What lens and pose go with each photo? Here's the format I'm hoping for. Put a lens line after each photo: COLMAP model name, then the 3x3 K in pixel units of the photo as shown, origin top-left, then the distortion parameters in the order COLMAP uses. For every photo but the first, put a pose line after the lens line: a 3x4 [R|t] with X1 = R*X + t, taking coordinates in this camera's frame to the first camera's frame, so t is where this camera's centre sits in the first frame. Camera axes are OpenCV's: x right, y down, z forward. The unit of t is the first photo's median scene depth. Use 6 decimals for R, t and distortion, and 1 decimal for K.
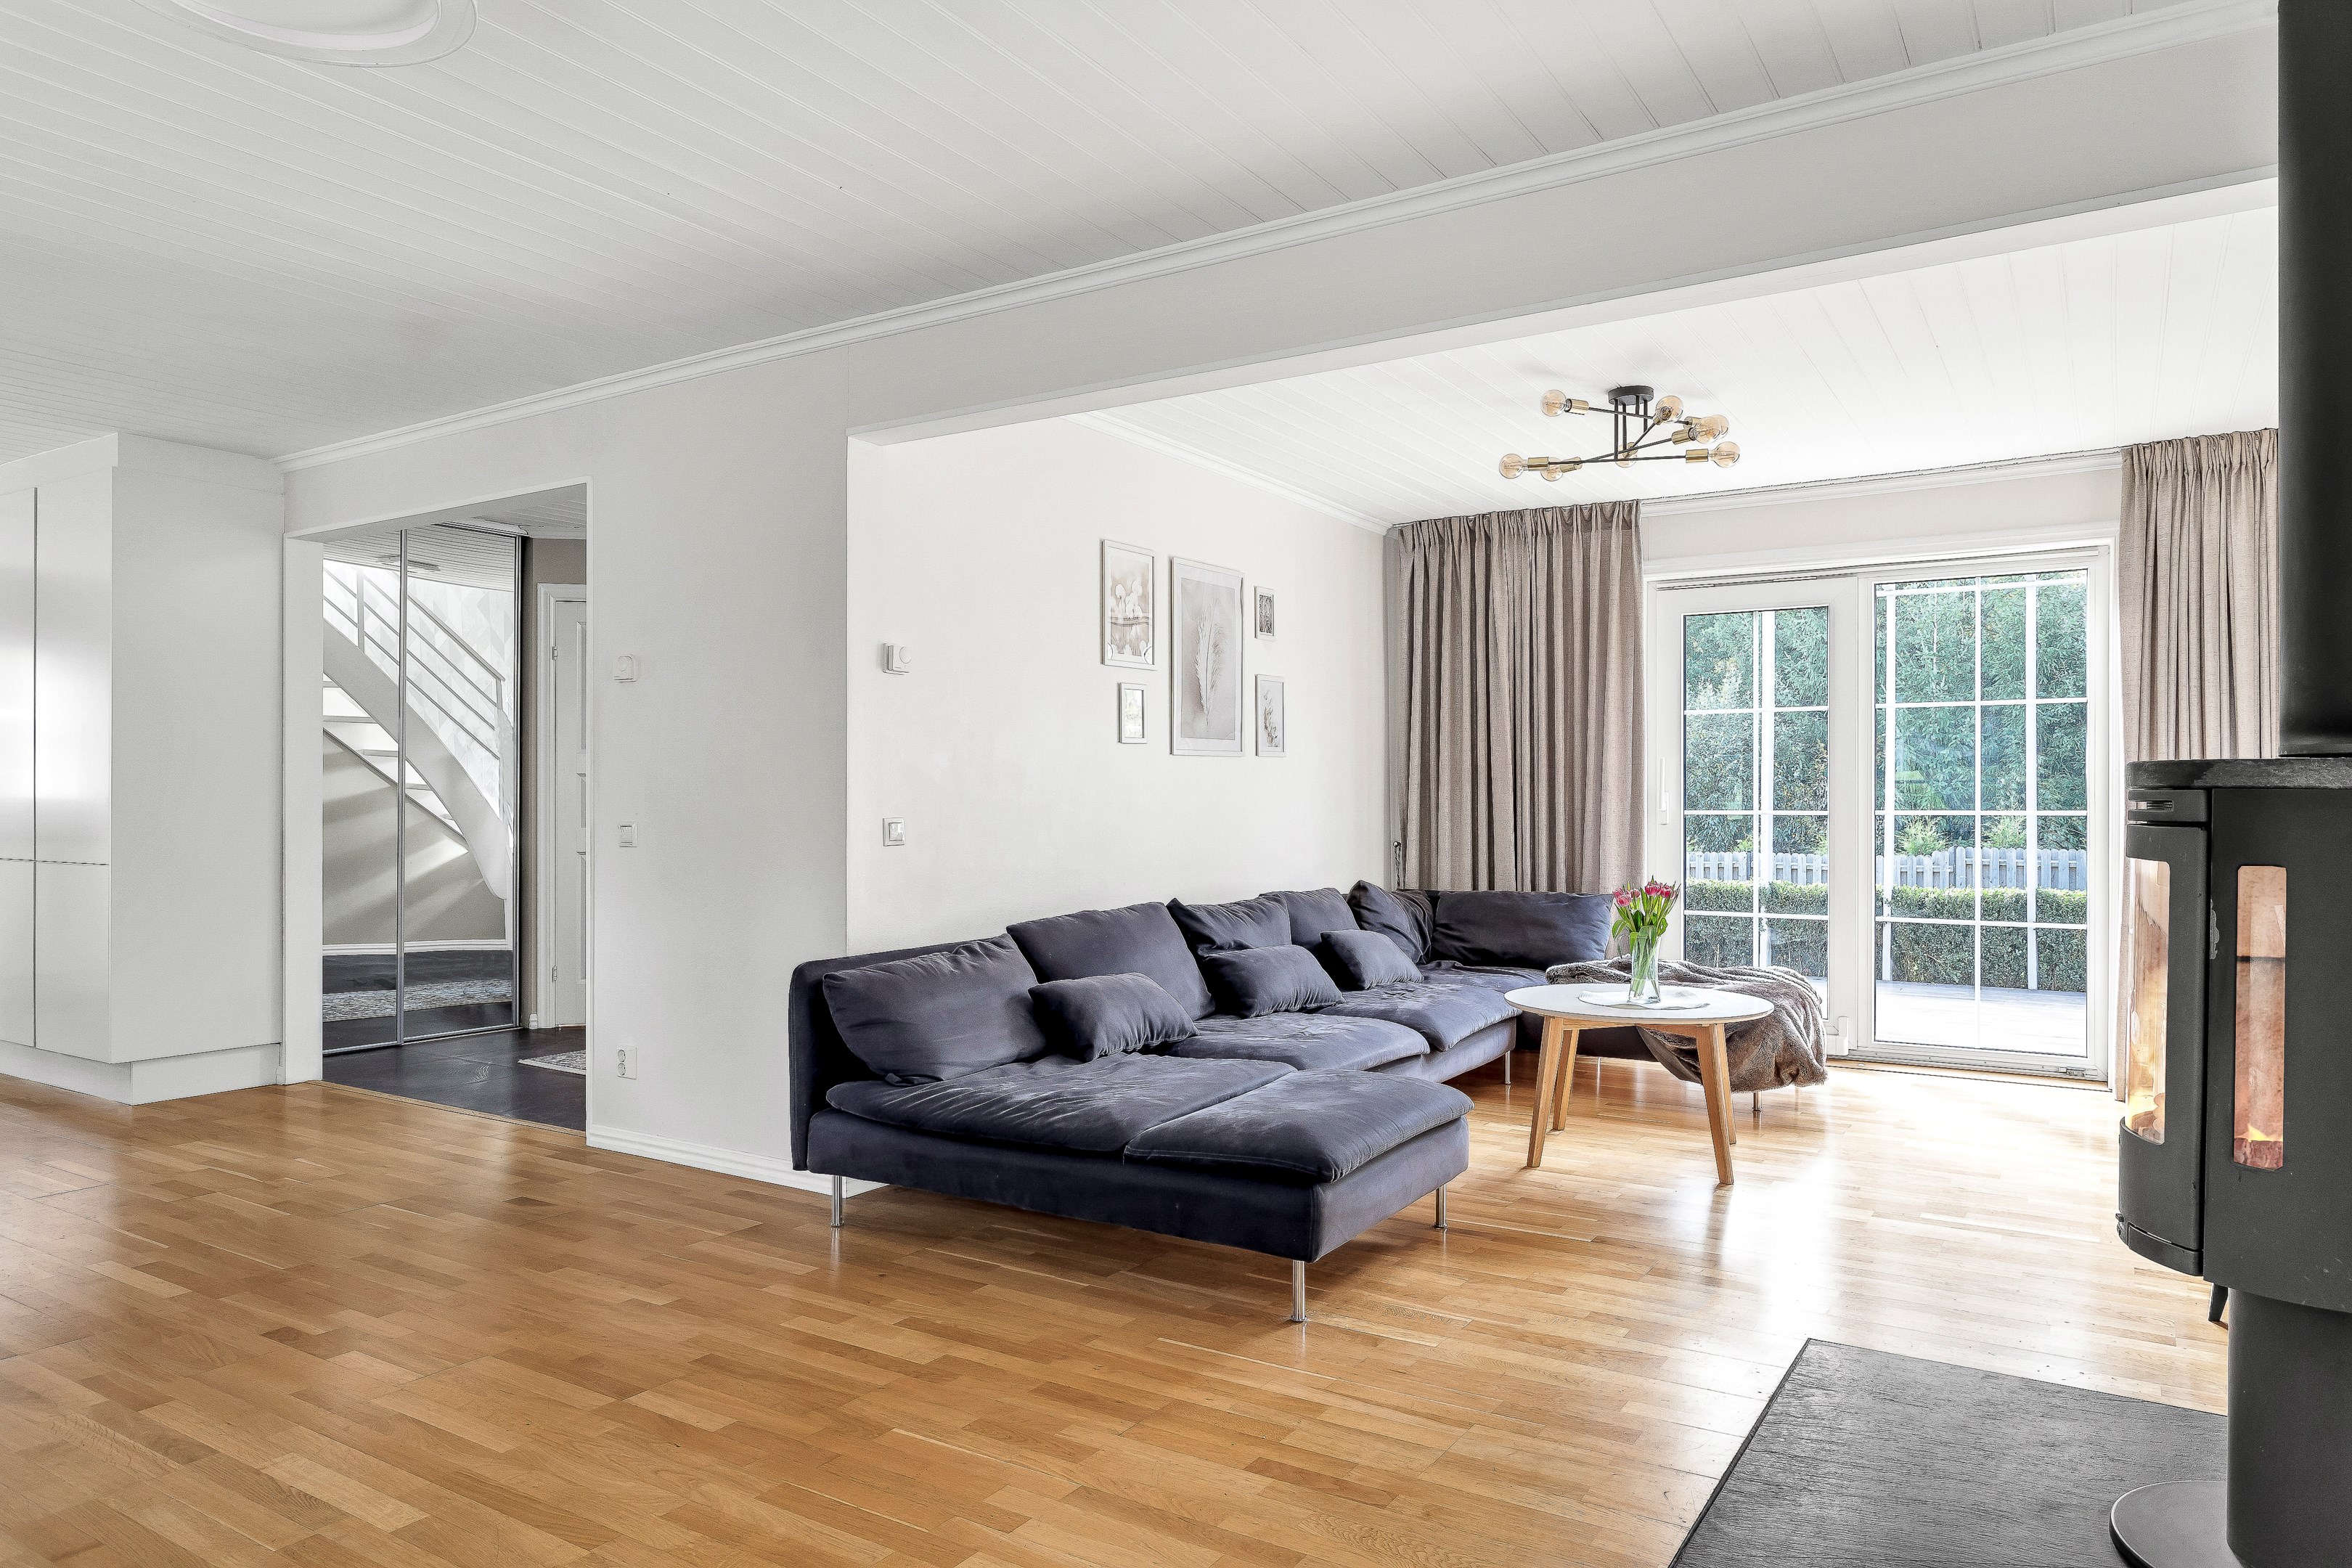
lens RADIAL K [[1506.7, 0, 1168.3], [0, 1506.7, 803.9], [0, 0, 1]] dist [-0.007860, 0.008564]
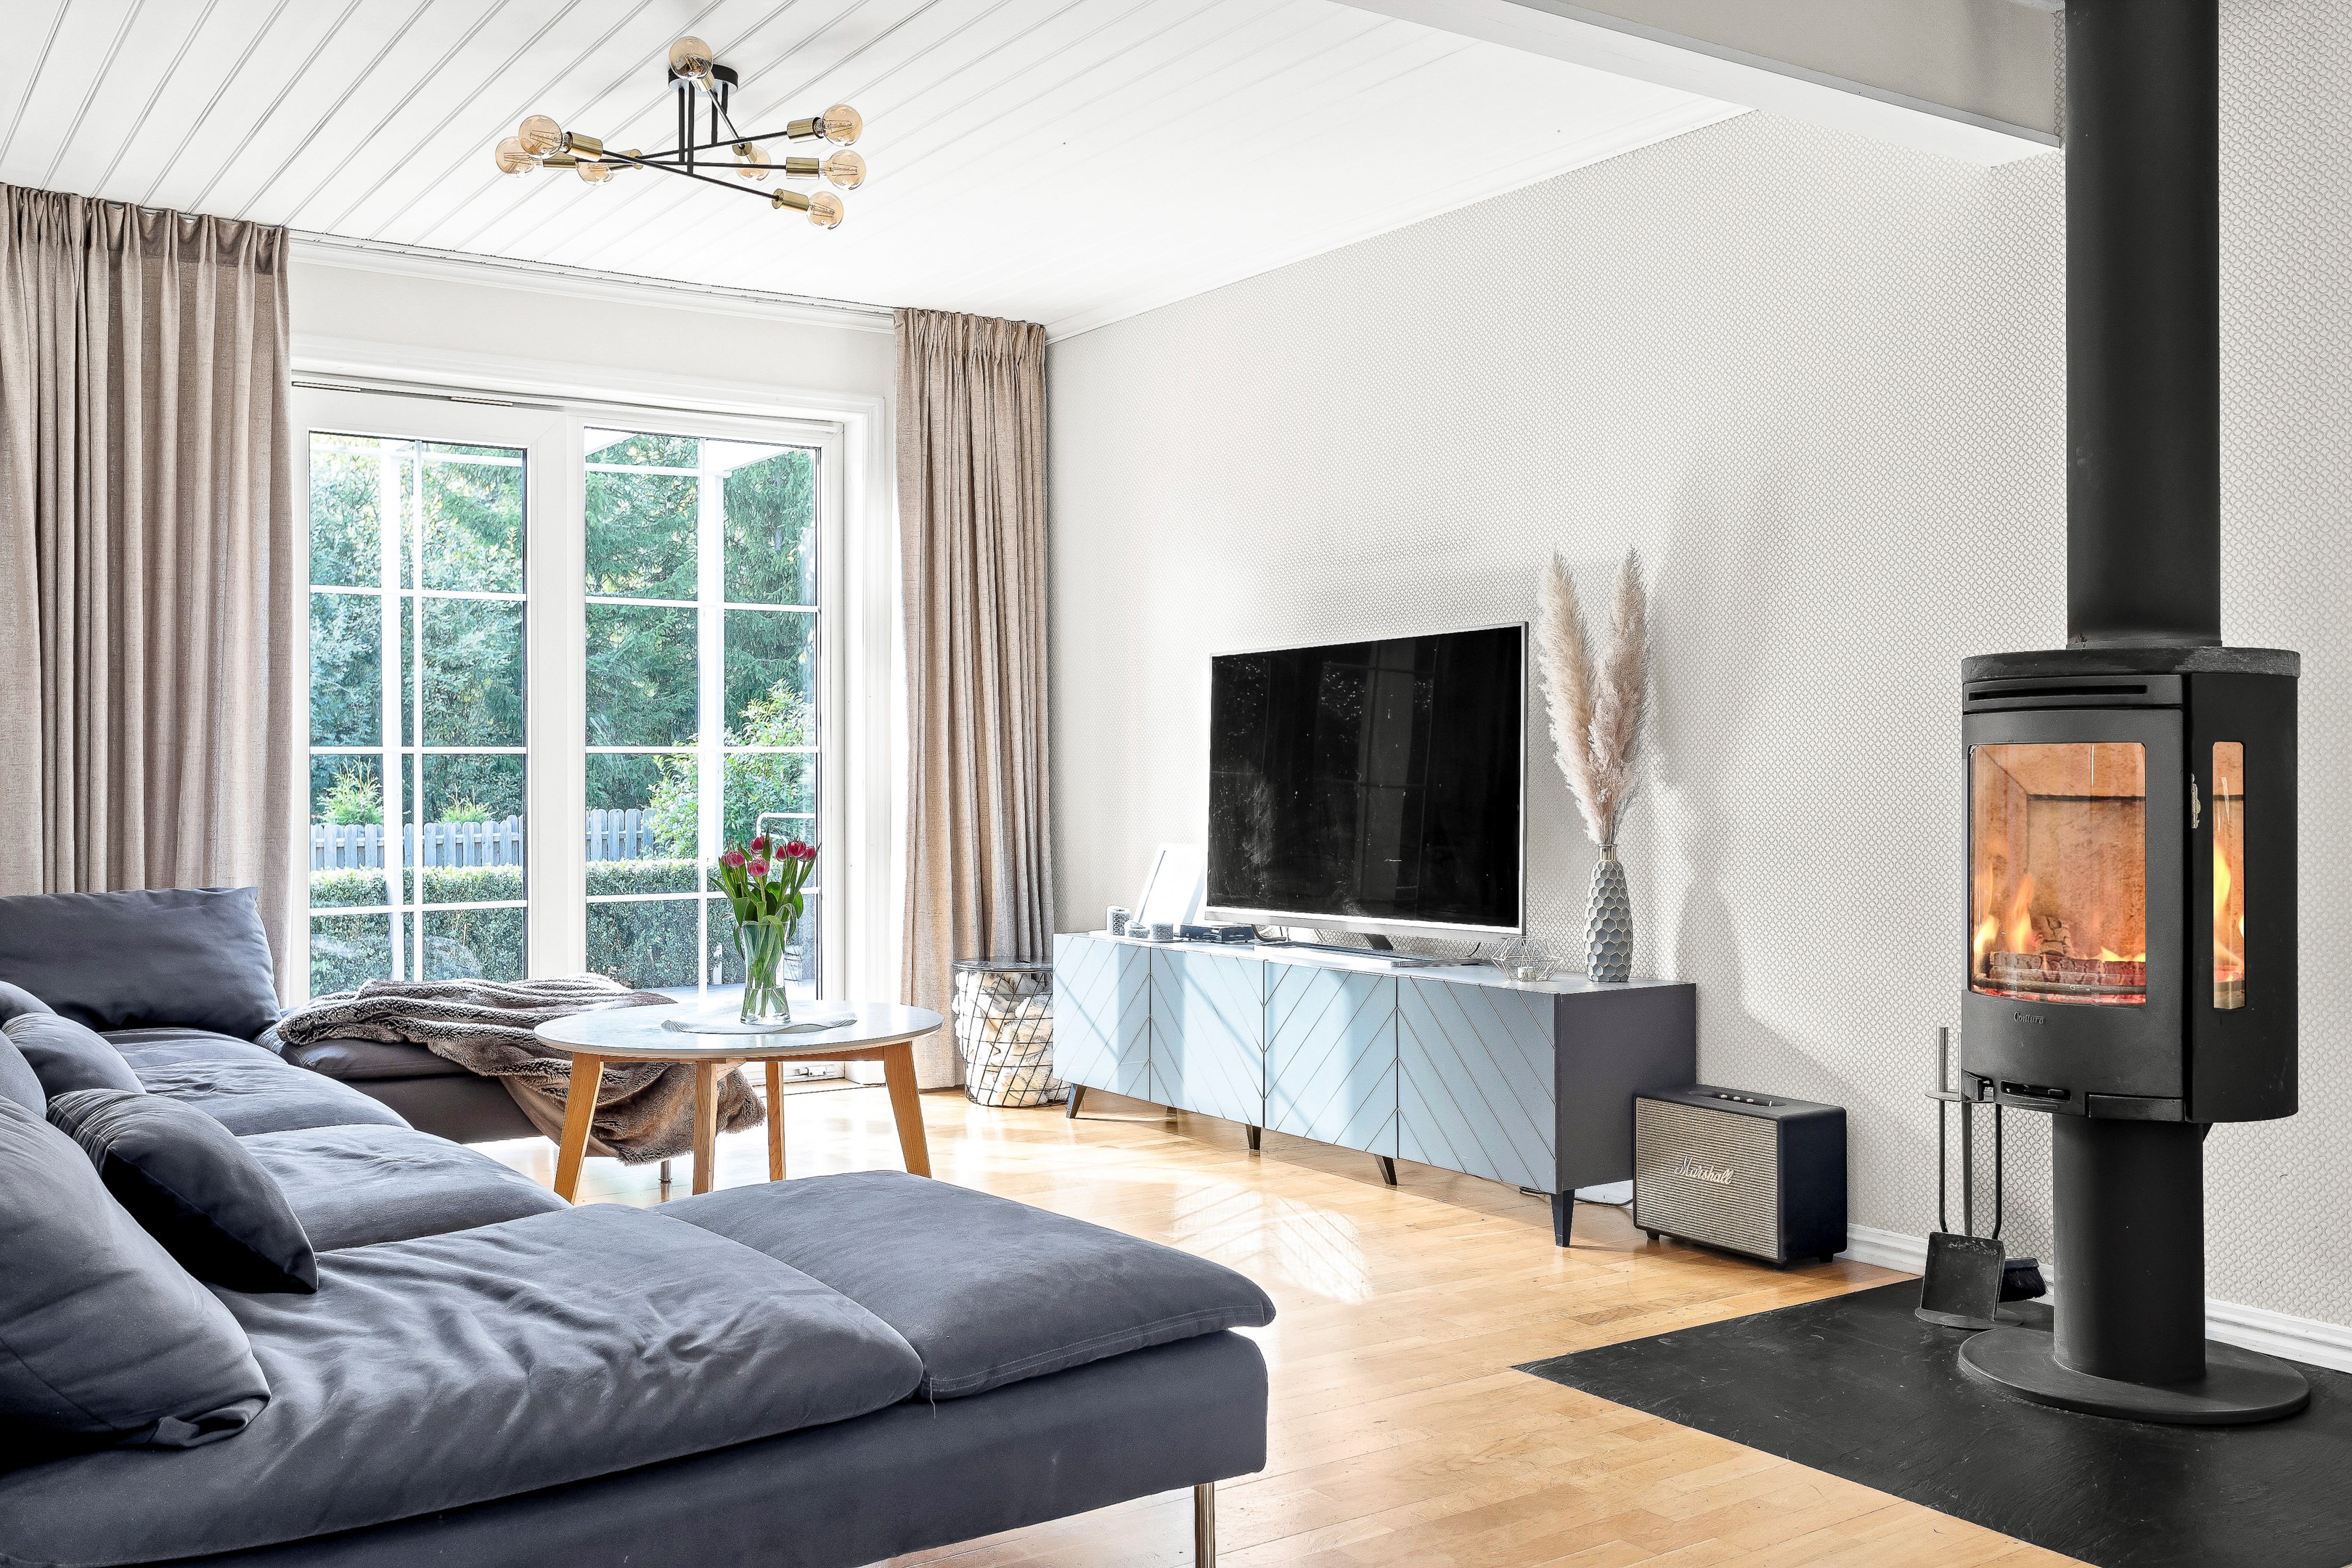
lens RADIAL K [[2101.3, 0, 1194.4], [0, 2101.3, 748.2], [0, 0, 1]] dist [-0.004832, 0.016058]
pose [[0.383397, 0.007346, 0.923554, -0.389730], [0.007789, 0.999907, -0.011187, 0.021669], [-0.923551, 0.011482, 0.383304, 0.419009]]
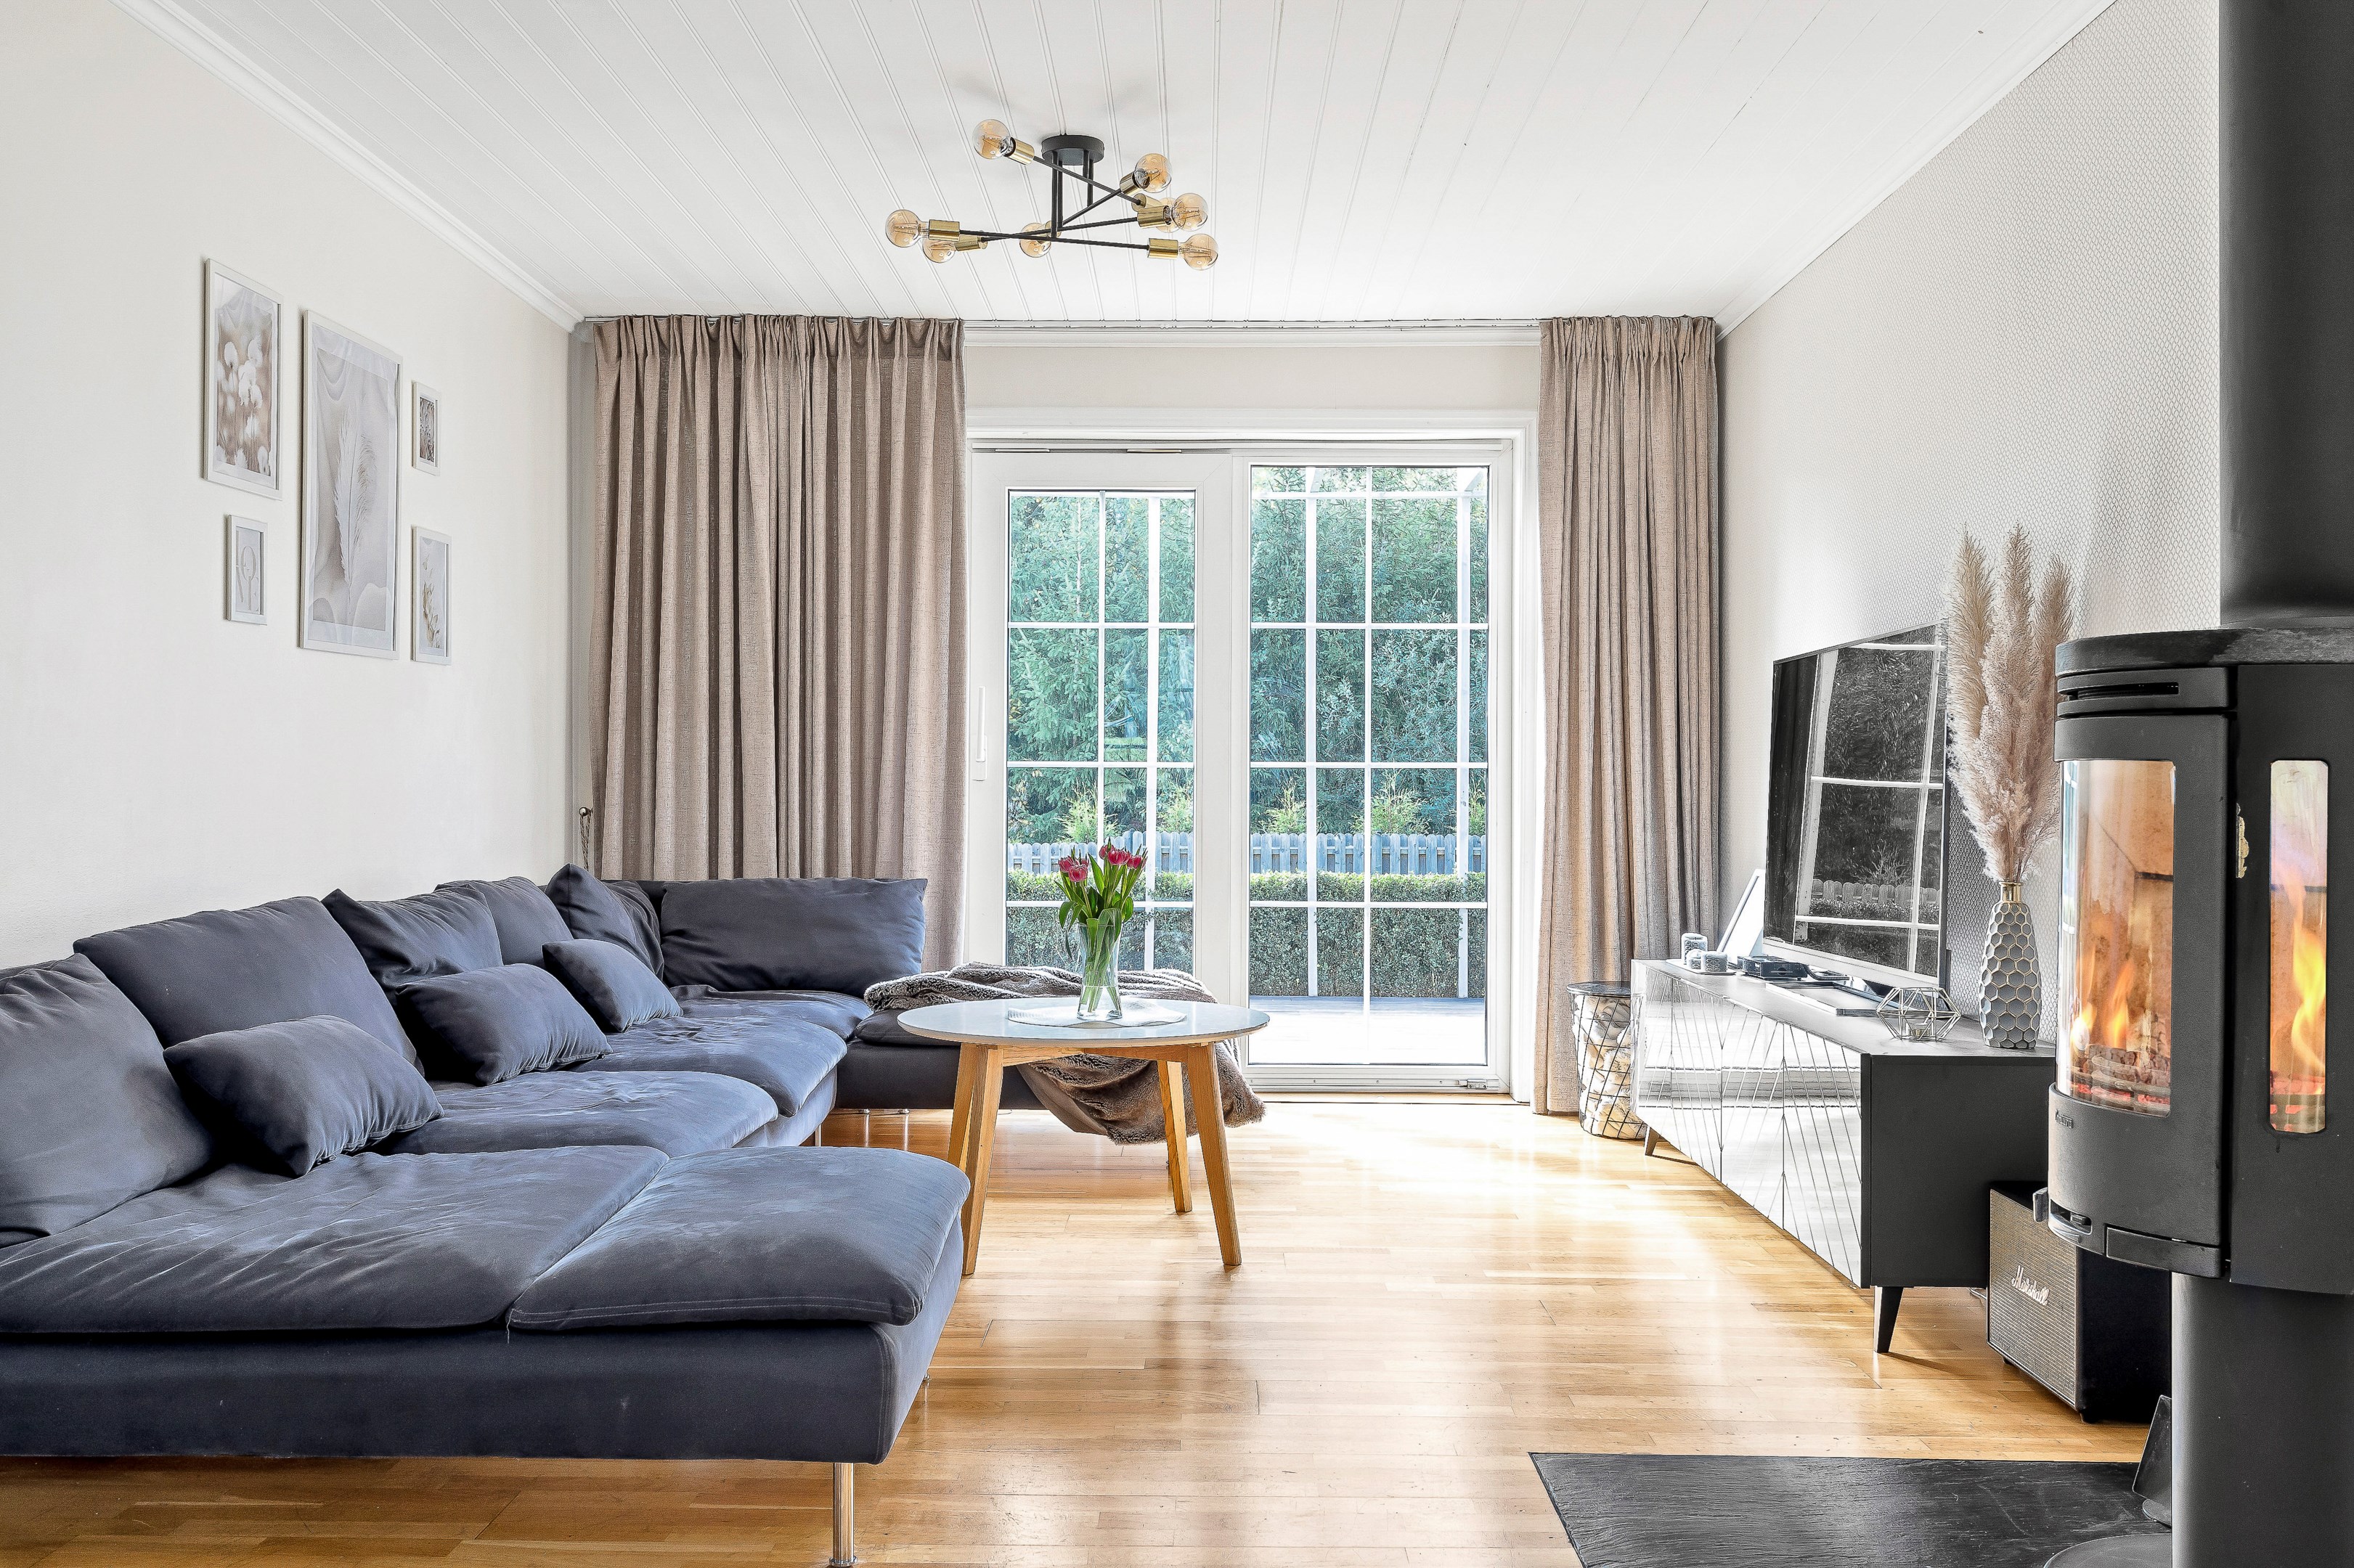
lens RADIAL K [[2102.8, 0, 1184.0], [0, 2102.8, 761.8], [0, 0, 1]] dist [-0.004832, 0.016058]
pose [[0.847555, 0.010440, 0.530604, -0.145667], [-0.003522, 0.999895, -0.014048, 0.022754], [-0.530695, 0.010038, 0.847503, 0.134436]]
